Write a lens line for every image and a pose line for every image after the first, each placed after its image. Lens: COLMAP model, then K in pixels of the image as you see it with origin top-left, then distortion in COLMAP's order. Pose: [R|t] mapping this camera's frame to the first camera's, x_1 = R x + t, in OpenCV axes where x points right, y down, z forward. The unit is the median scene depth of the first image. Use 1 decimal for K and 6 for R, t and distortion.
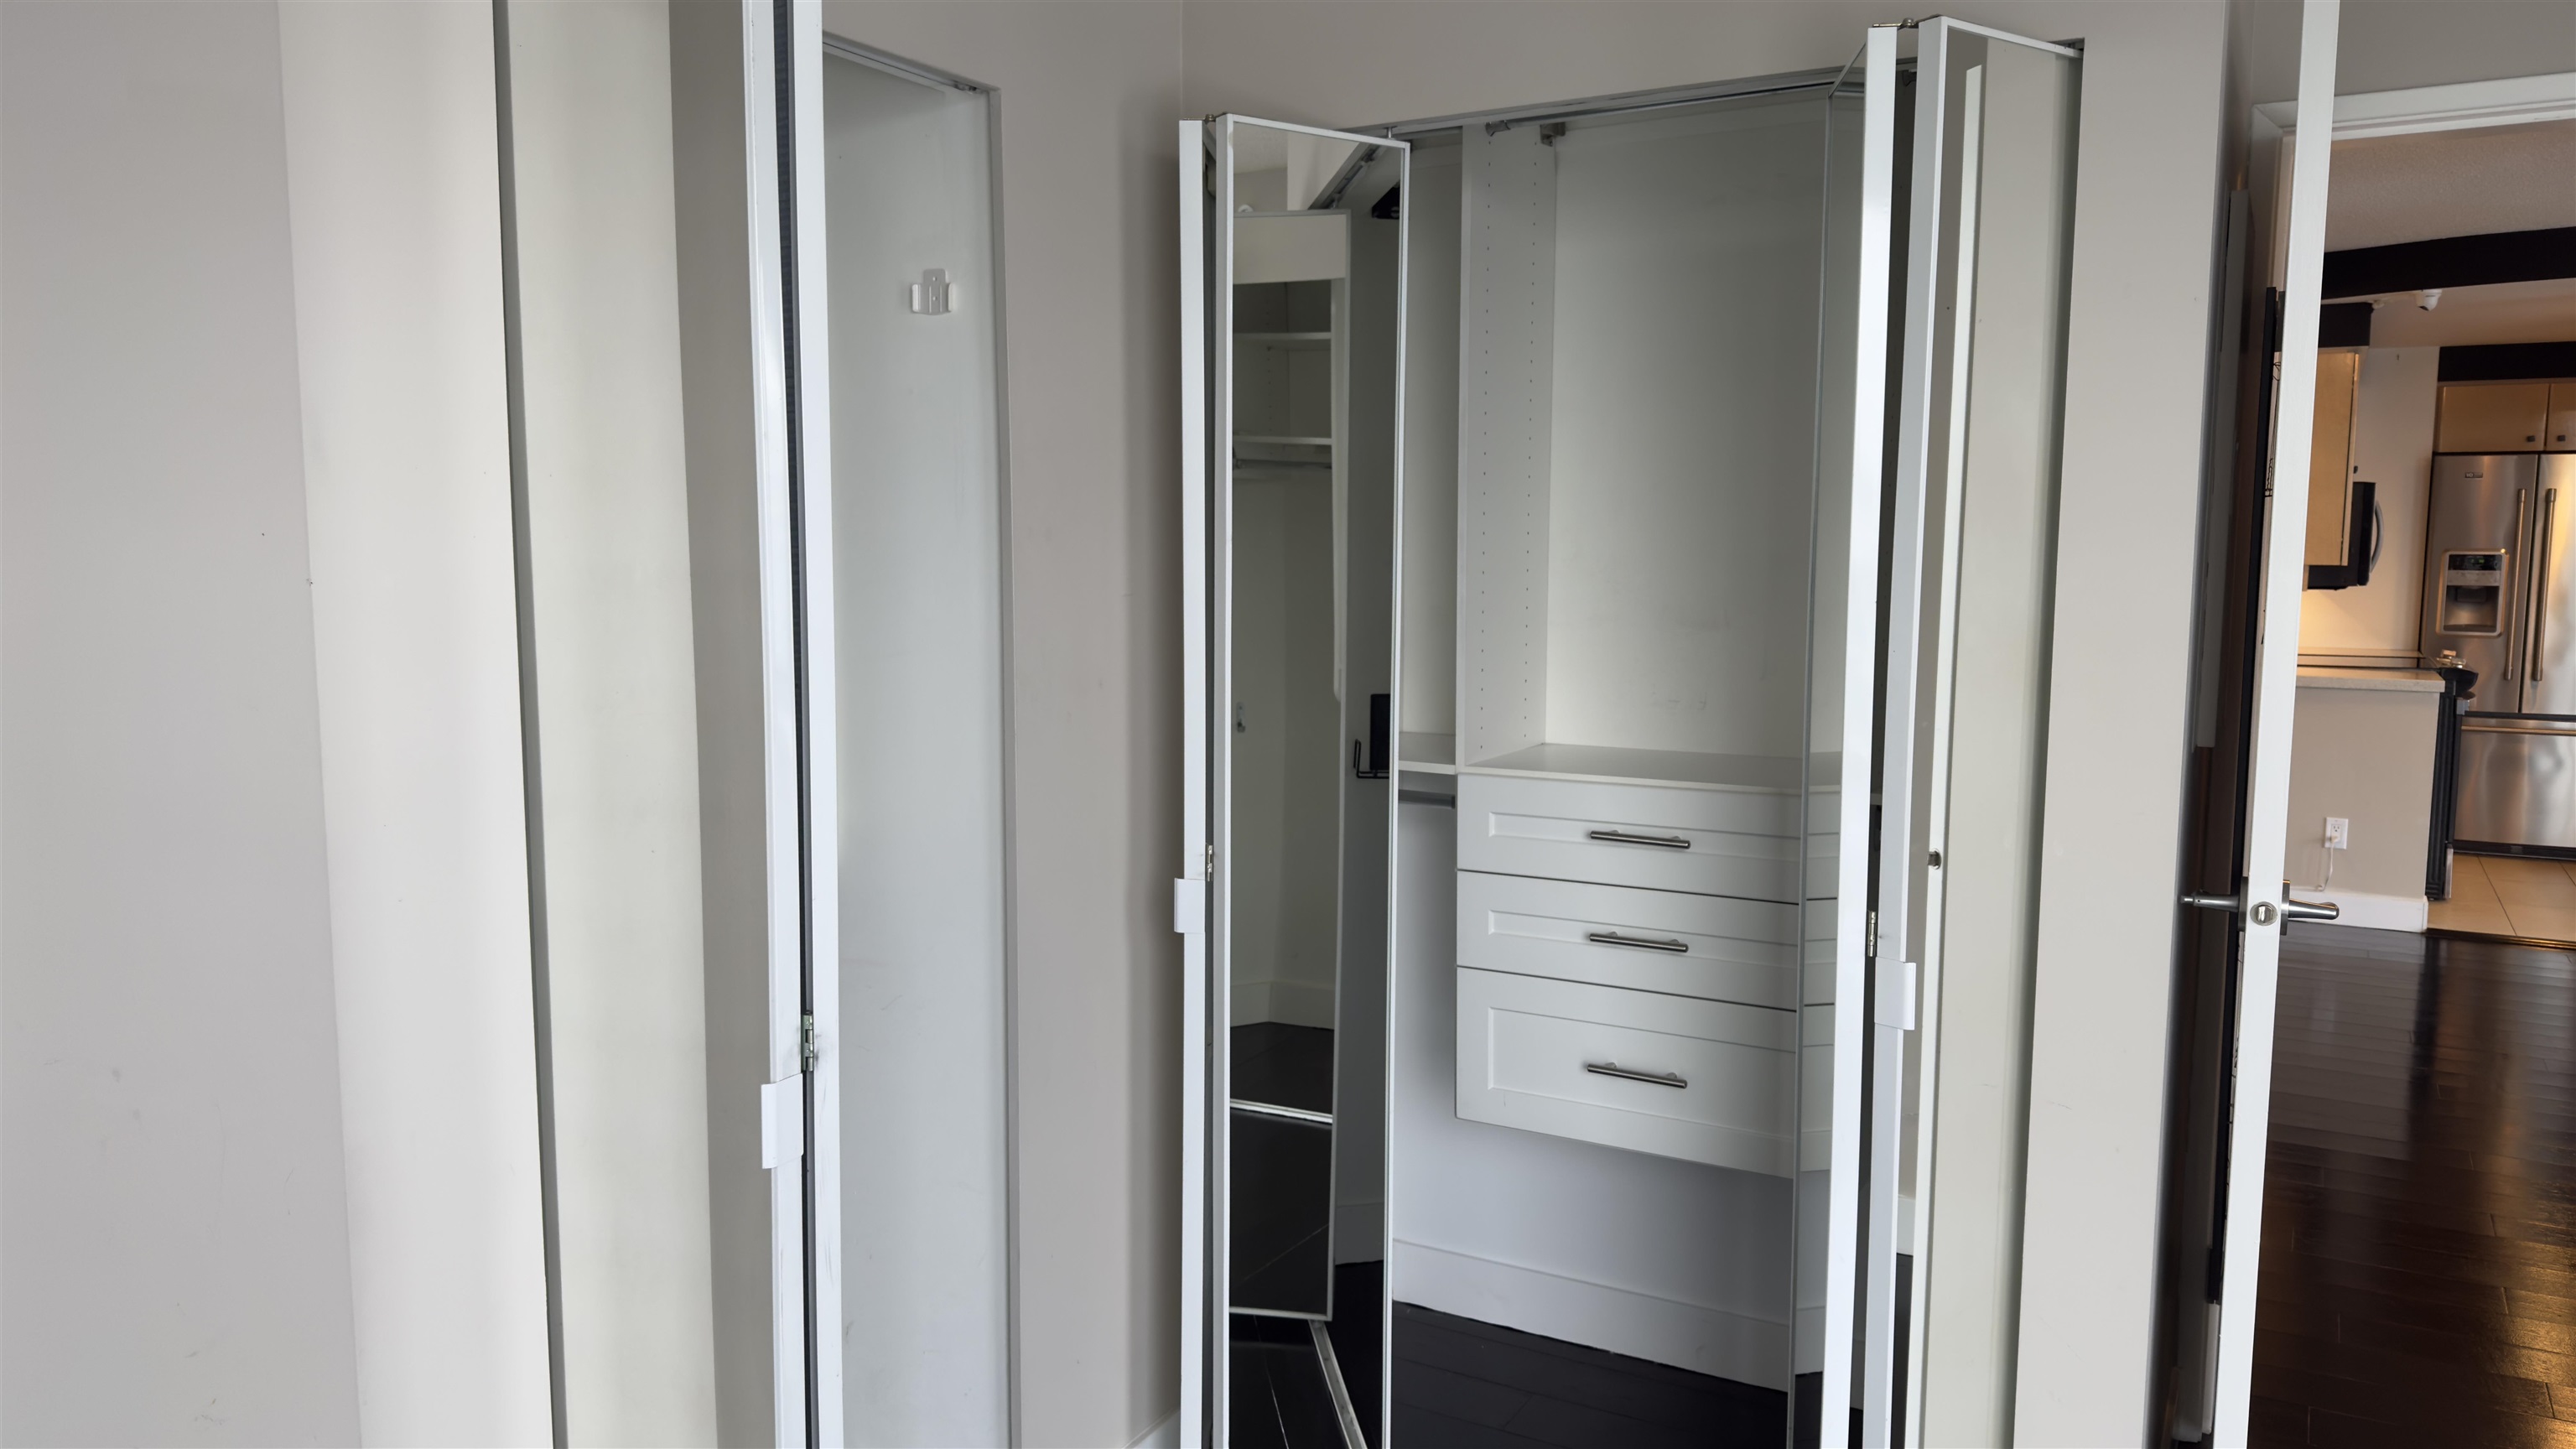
lens RADIAL K [[1820.8, 0, 1305.6], [0, 1820.8, 732.1], [0, 0, 1]] dist [0.064451, -0.060189]
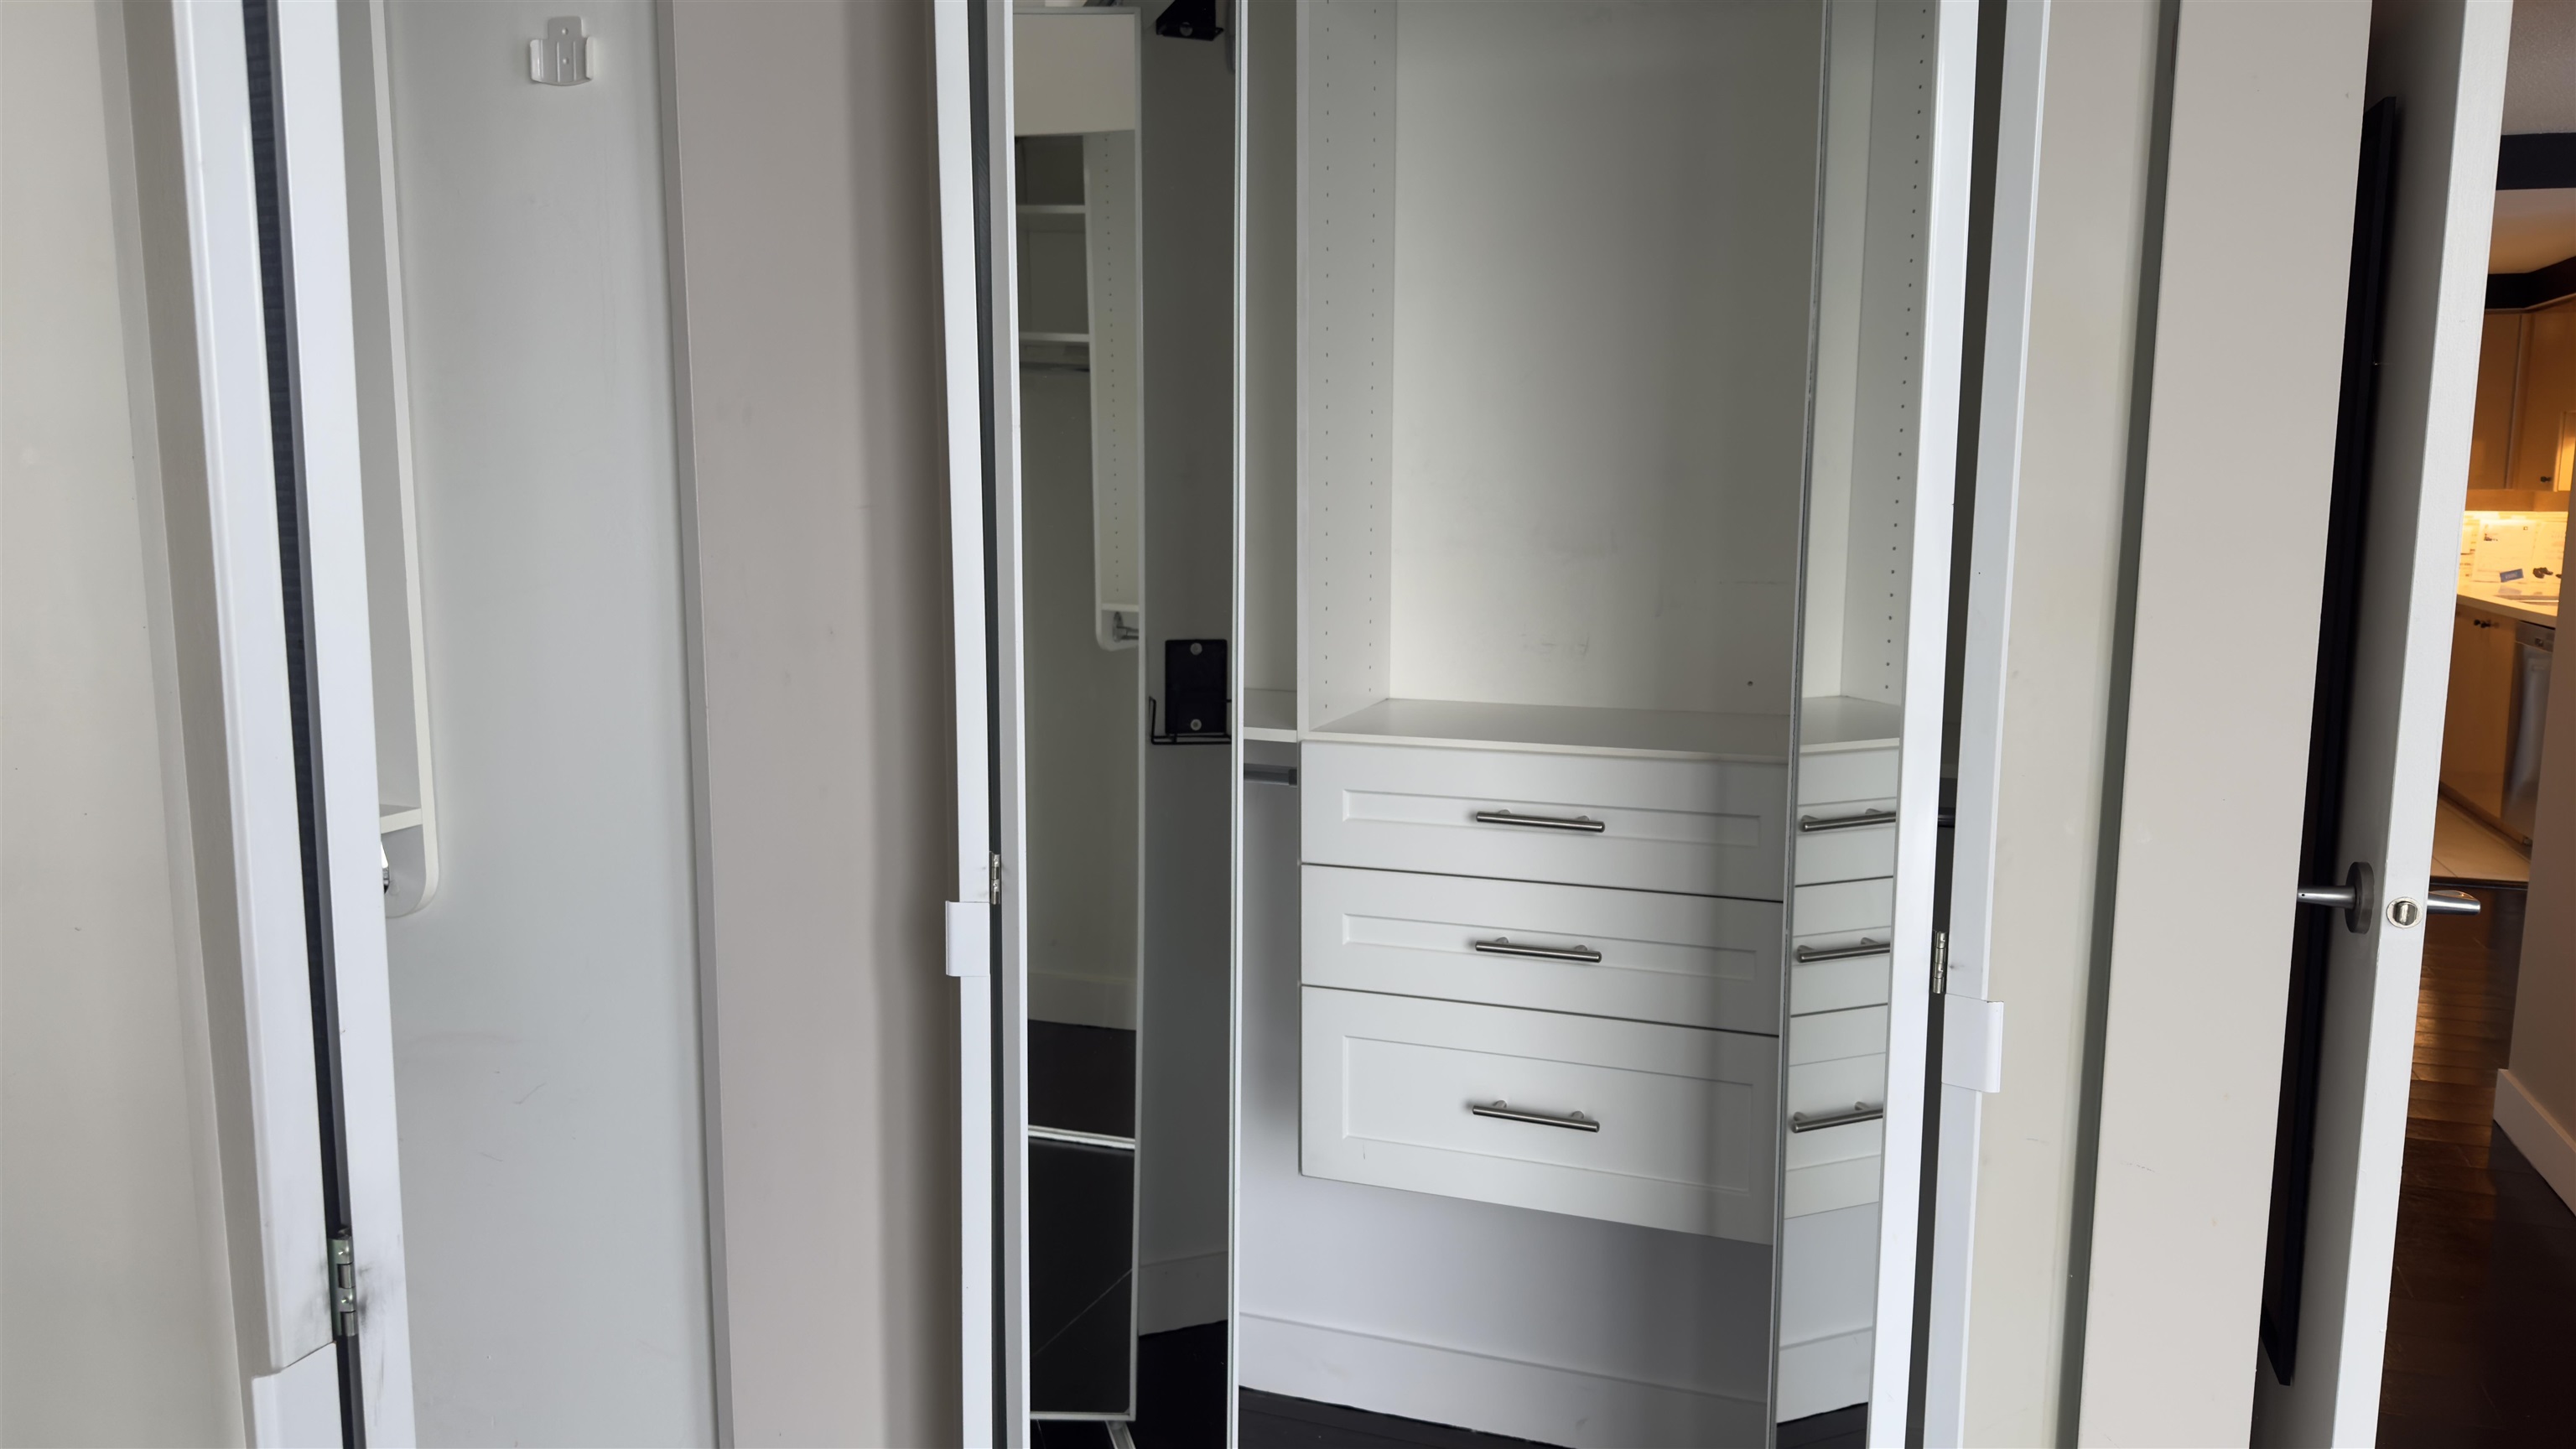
lens RADIAL K [[1820.8, 0, 1304.6], [0, 1820.8, 729.1], [0, 0, 1]] dist [0.064451, -0.060189]
pose [[0.986843, -0.021650, 0.160224, -0.041044], [0.016788, 0.999358, 0.031639, -0.007326], [-0.160806, -0.028533, 0.986573, 0.237086]]
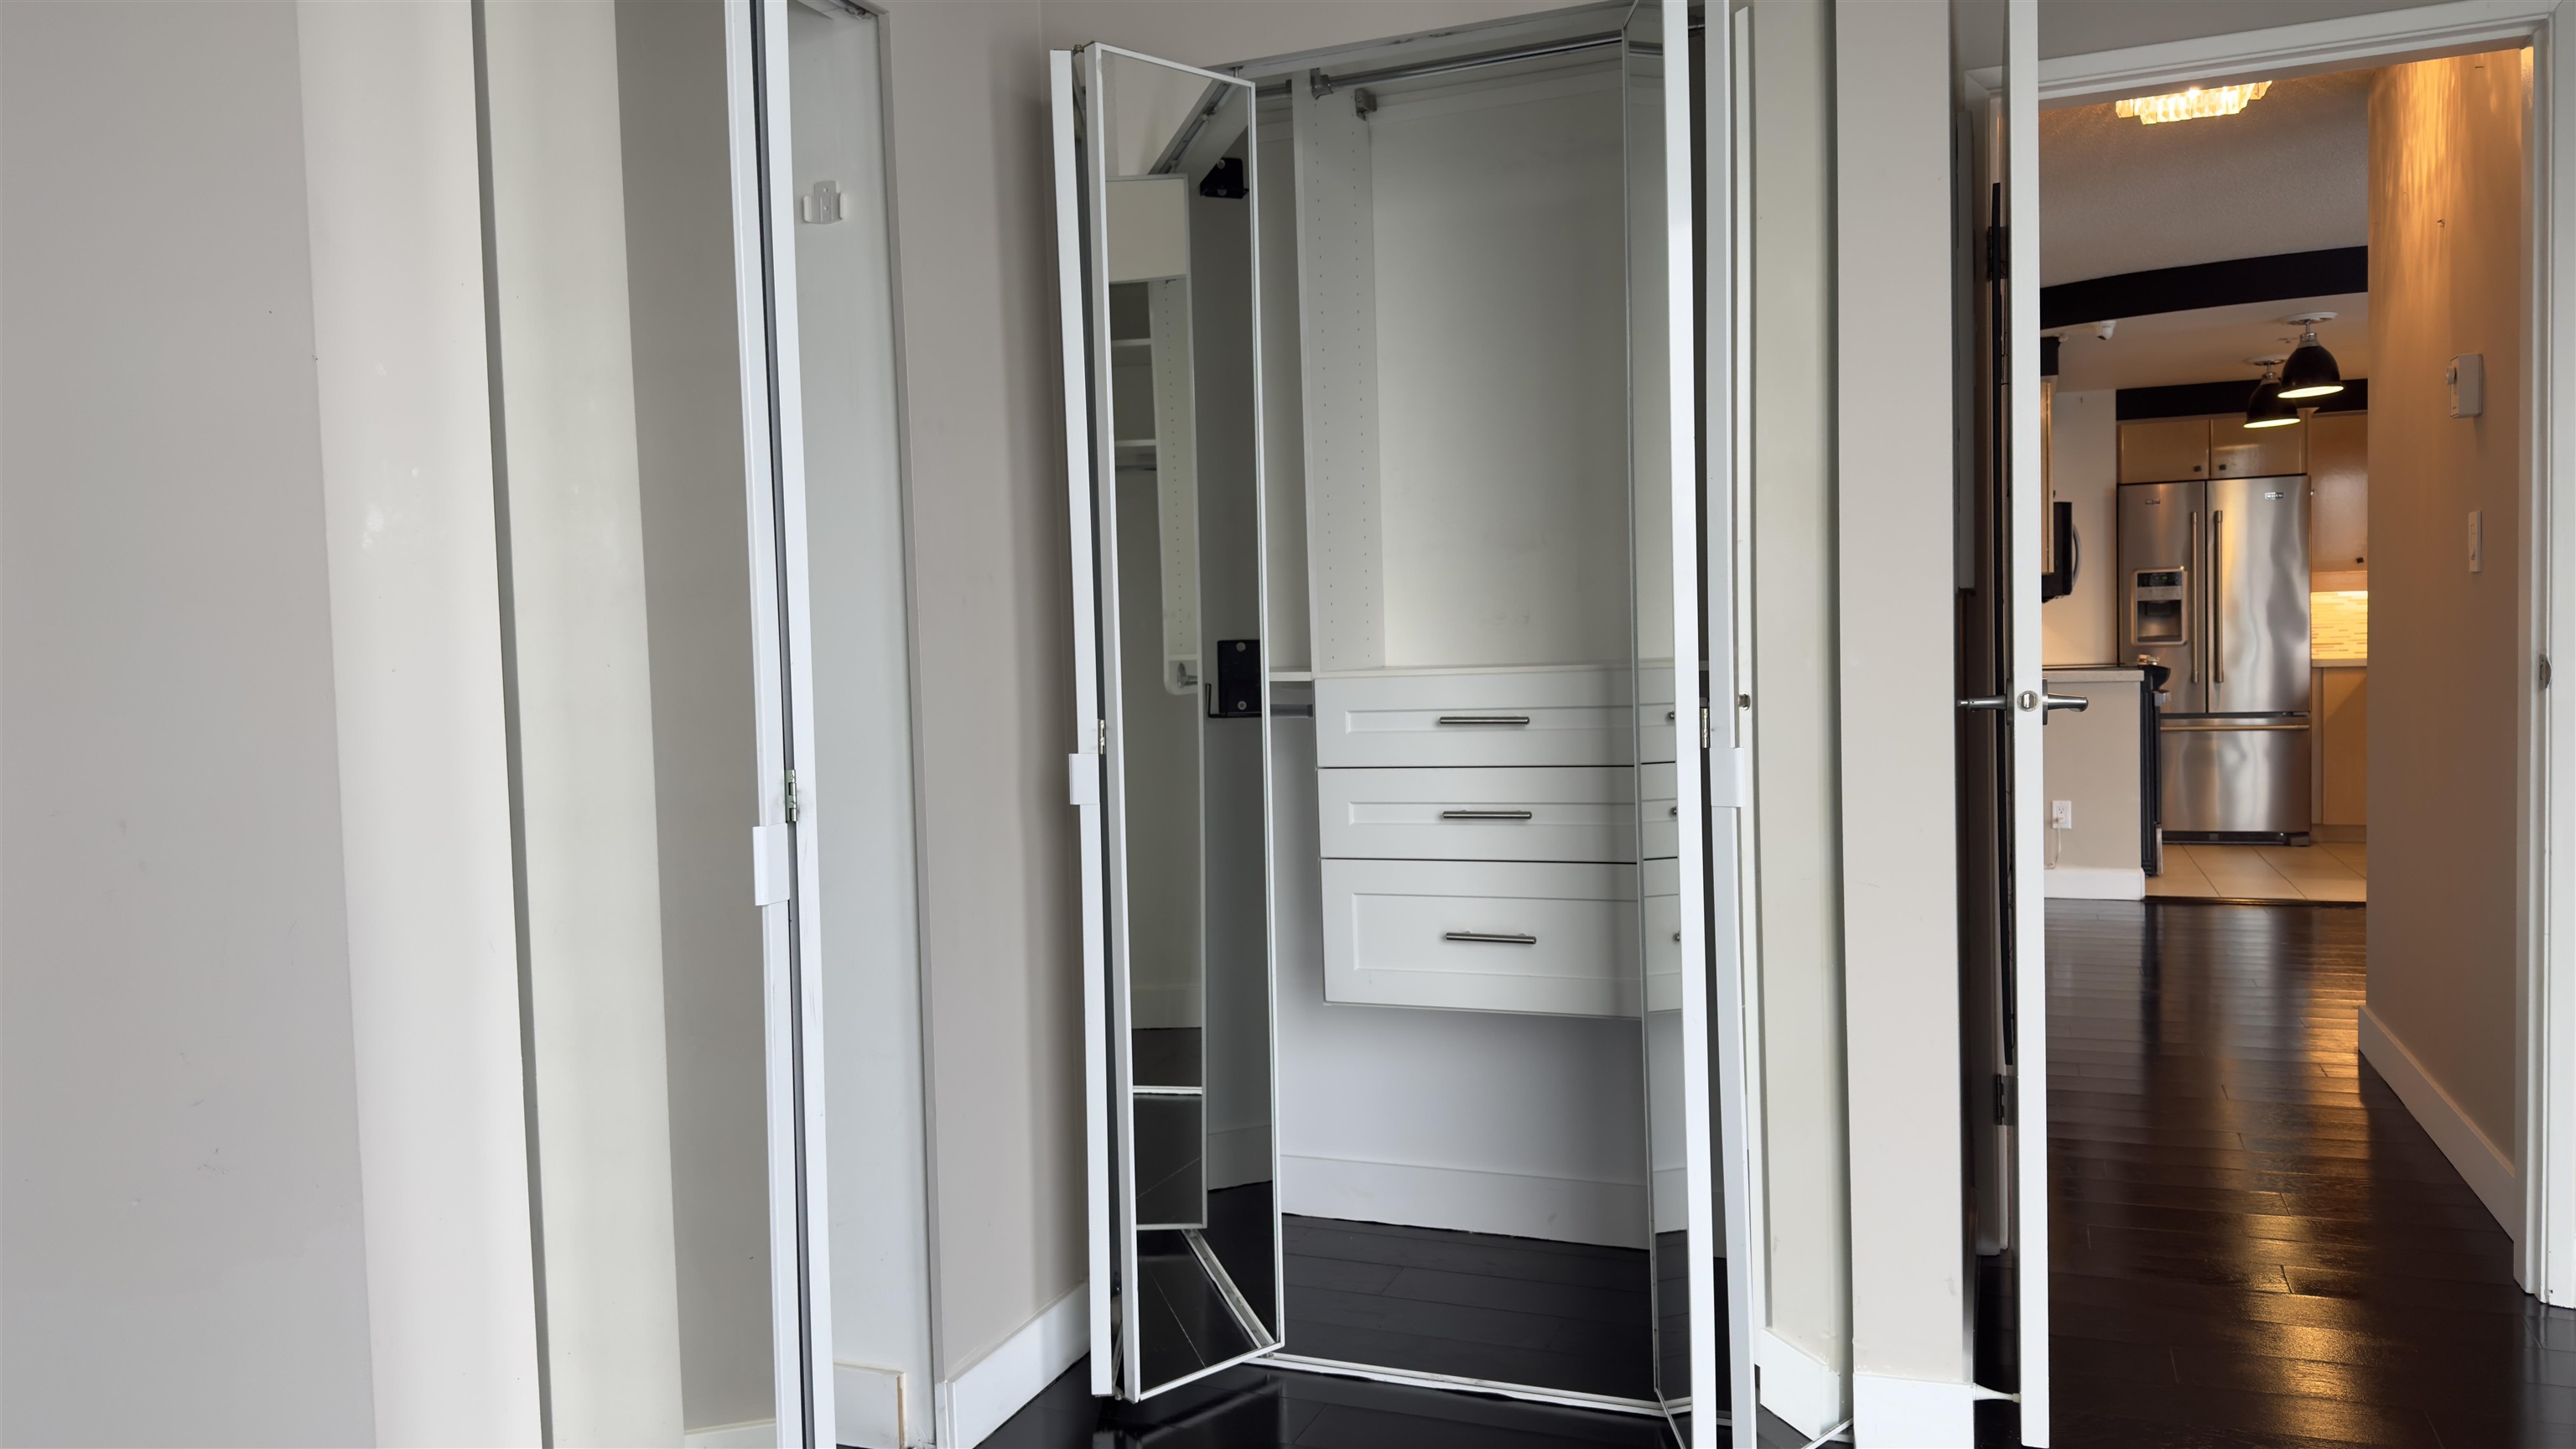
lens RADIAL K [[1820.8, 0, 1314.0], [0, 1820.8, 736.7], [0, 0, 1]] dist [0.064451, -0.060189]
pose [[0.990461, -0.038308, 0.132364, -0.062496], [0.046500, 0.997152, -0.059369, 0.125516], [-0.129713, 0.064957, 0.989422, -0.068205]]
